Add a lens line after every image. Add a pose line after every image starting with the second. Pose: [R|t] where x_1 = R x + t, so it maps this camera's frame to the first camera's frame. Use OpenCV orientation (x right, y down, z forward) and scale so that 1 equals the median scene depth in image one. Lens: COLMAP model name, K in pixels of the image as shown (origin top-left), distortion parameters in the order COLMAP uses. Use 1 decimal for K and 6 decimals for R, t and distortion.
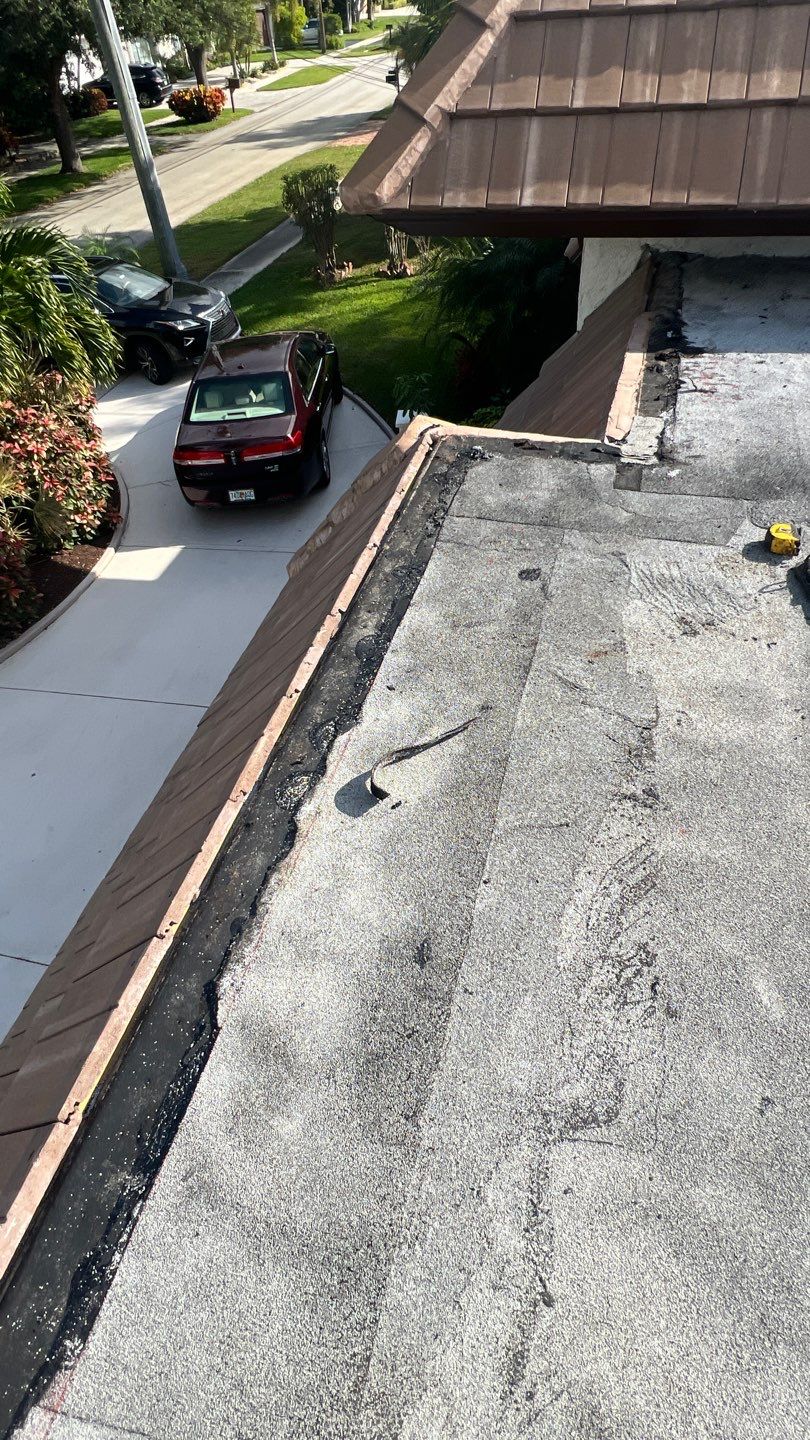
lens RADIAL K [[835.4, 0, 393.2], [0, 835.4, 728.0], [0, 0, 1]] dist [0.000149, 0.000741]
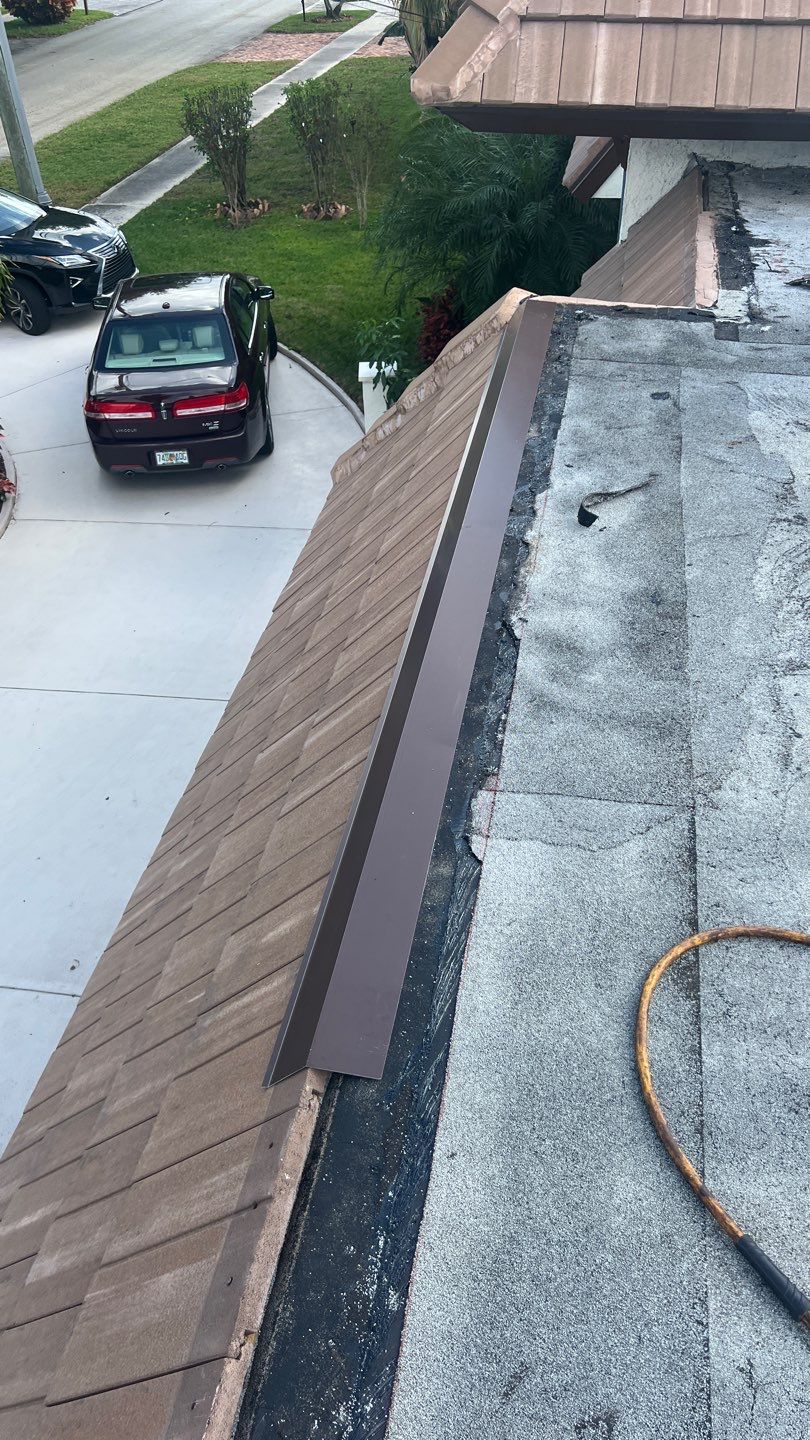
lens RADIAL K [[1140.8, 0, 405.0], [0, 1140.8, 720.0], [0, 0, 1]] dist [0.061441, -0.067724]
pose [[0.994115, -0.011724, 0.107696, -0.243037], [0.022156, 0.995117, -0.096184, 0.271802], [-0.106043, 0.098004, 0.989520, -0.322626]]
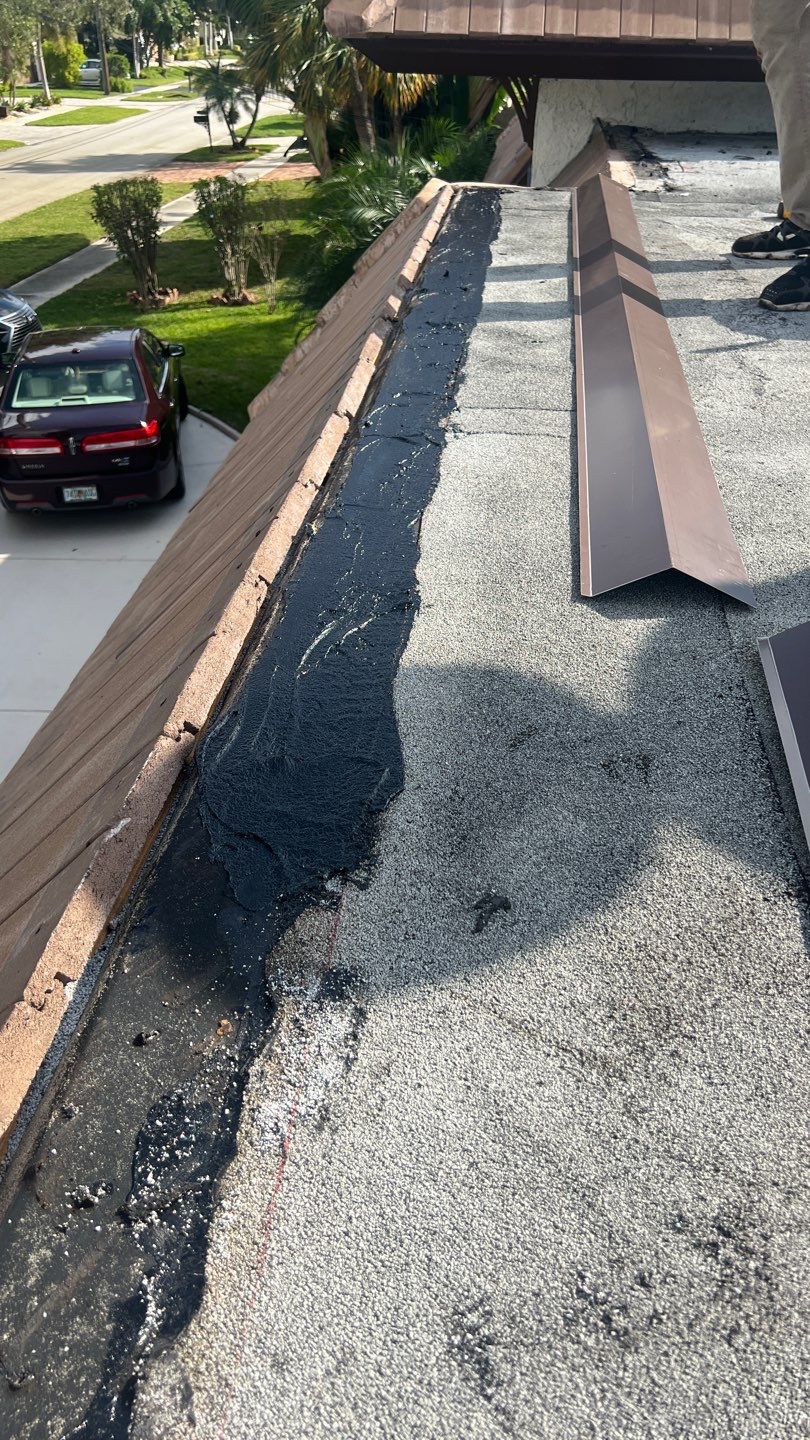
lens RADIAL K [[1144.3, 0, 403.0], [0, 1144.3, 709.2], [0, 0, 1]] dist [0.052255, -0.054173]
pose [[0.982869, -0.015380, 0.183663, -0.256234], [0.054084, 0.976708, -0.207644, 0.517664], [-0.176191, 0.214020, 0.960808, -0.211278]]
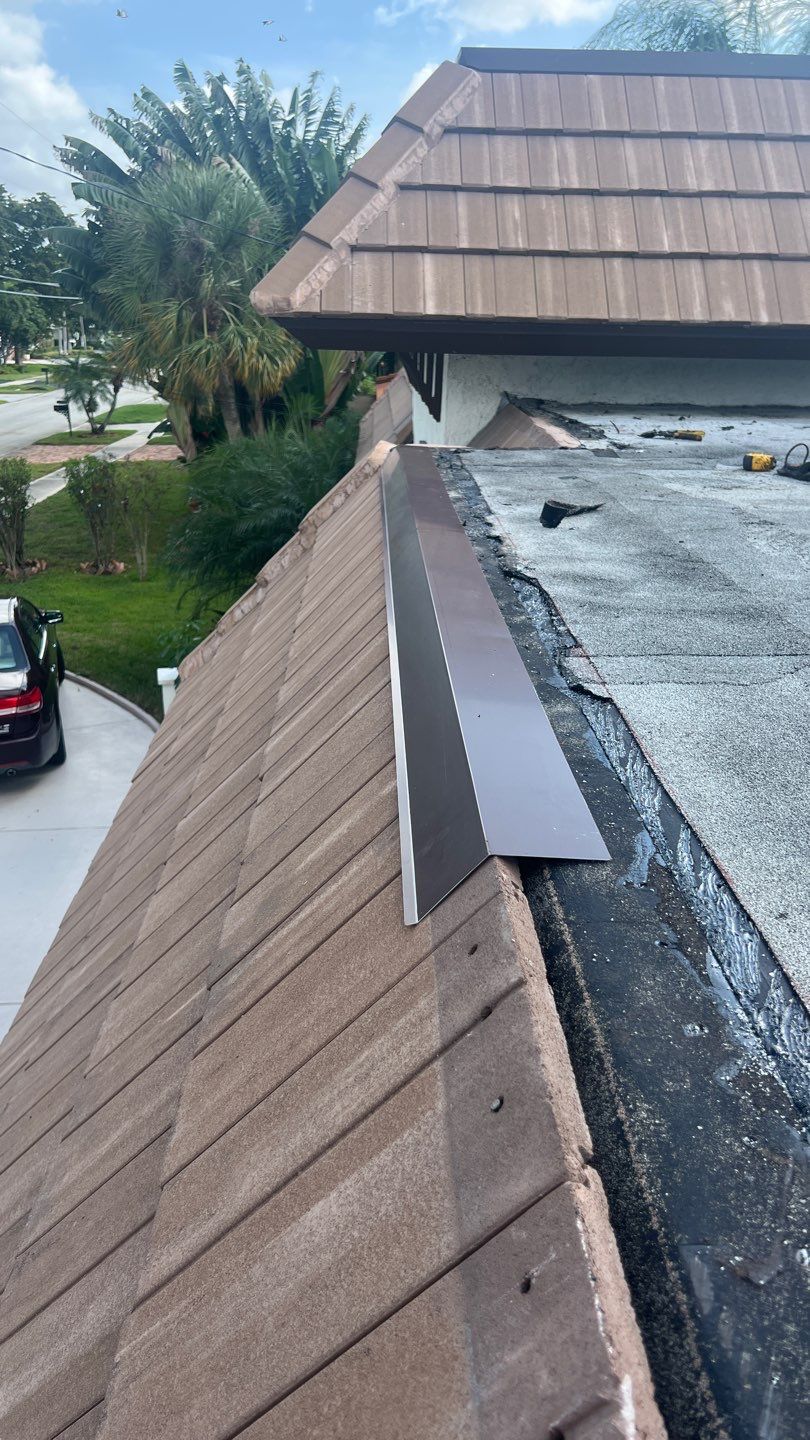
lens RADIAL K [[1144.3, 0, 403.0], [0, 1144.3, 709.2], [0, 0, 1]] dist [0.052255, -0.054173]
pose [[0.952021, -0.013091, 0.305751, -0.350042], [0.141074, 0.905371, -0.400502, 0.457213], [-0.271576, 0.424420, 0.863779, -0.086379]]
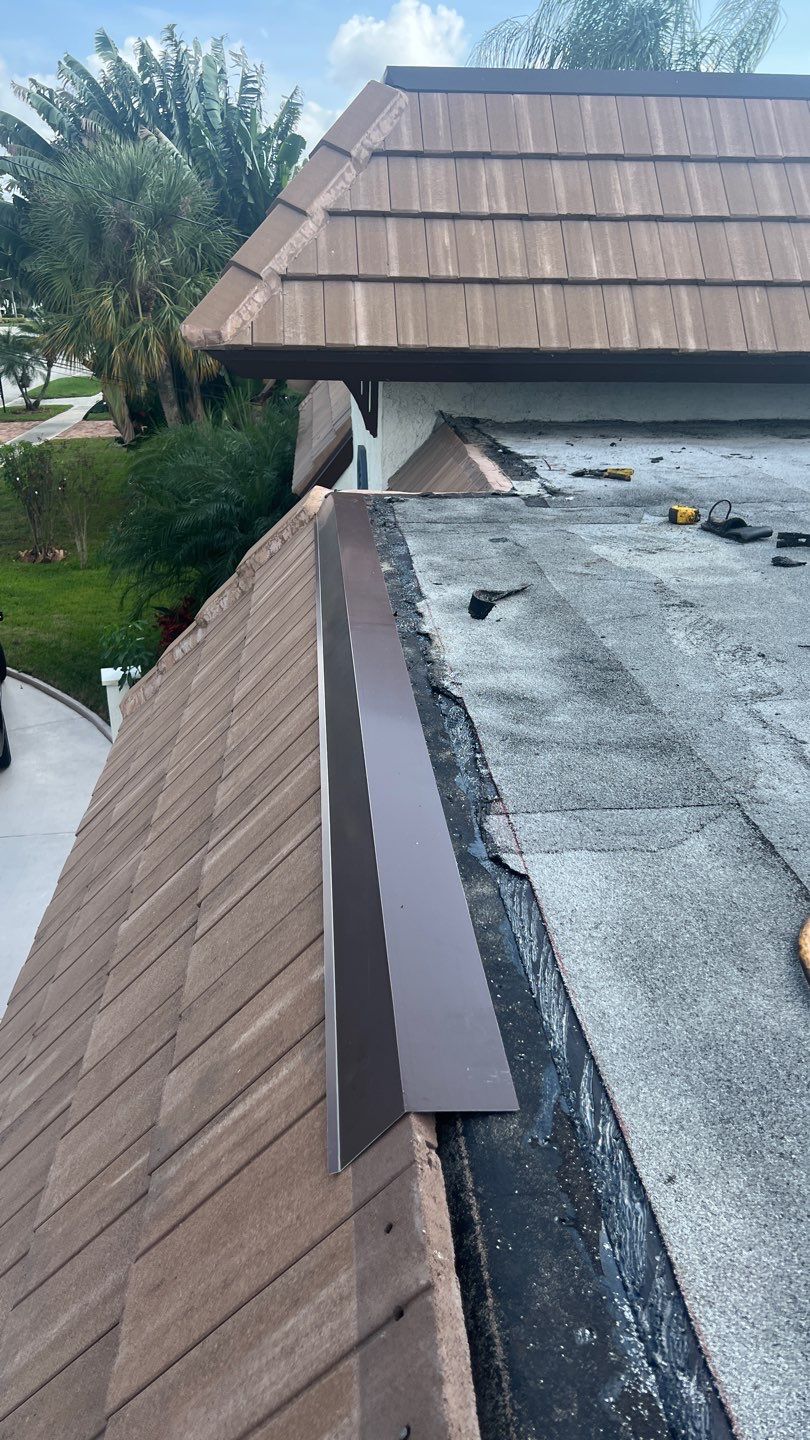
lens RADIAL K [[1140.8, 0, 405.0], [0, 1140.8, 720.0], [0, 0, 1]] dist [0.061441, -0.067724]
pose [[0.936418, -0.049347, 0.347400, -0.343487], [0.180911, 0.916224, -0.357499, 0.387667], [-0.300655, 0.397617, 0.866895, -0.141149]]
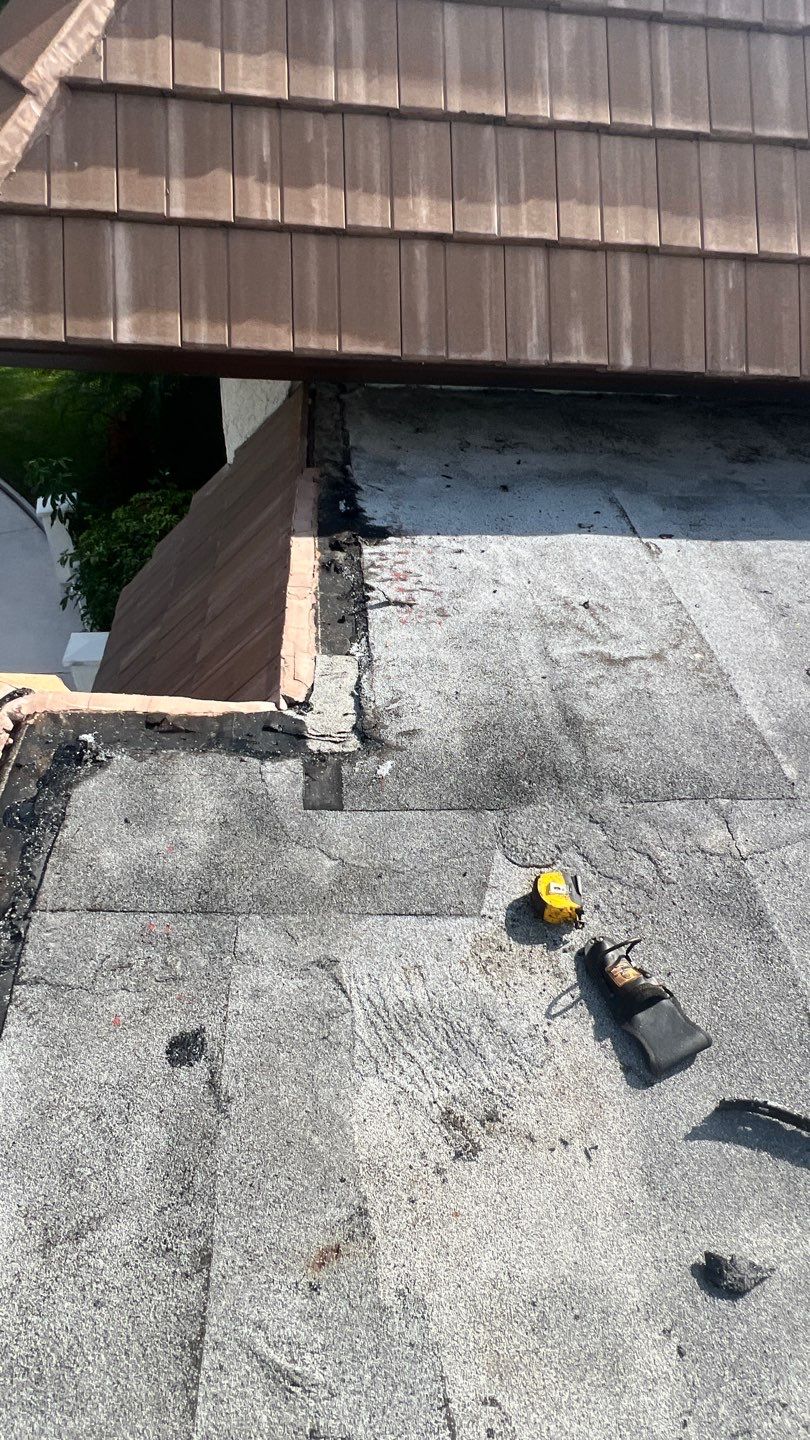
lens RADIAL K [[844.6, 0, 425.8], [0, 844.6, 726.7], [0, 0, 1]] dist [-0.001436, 0.002402]
pose [[0.921960, -0.134277, 0.363262, 0.090508], [0.150266, 0.988516, -0.015977, -0.250187], [-0.356945, 0.069316, 0.931550, 0.257571]]
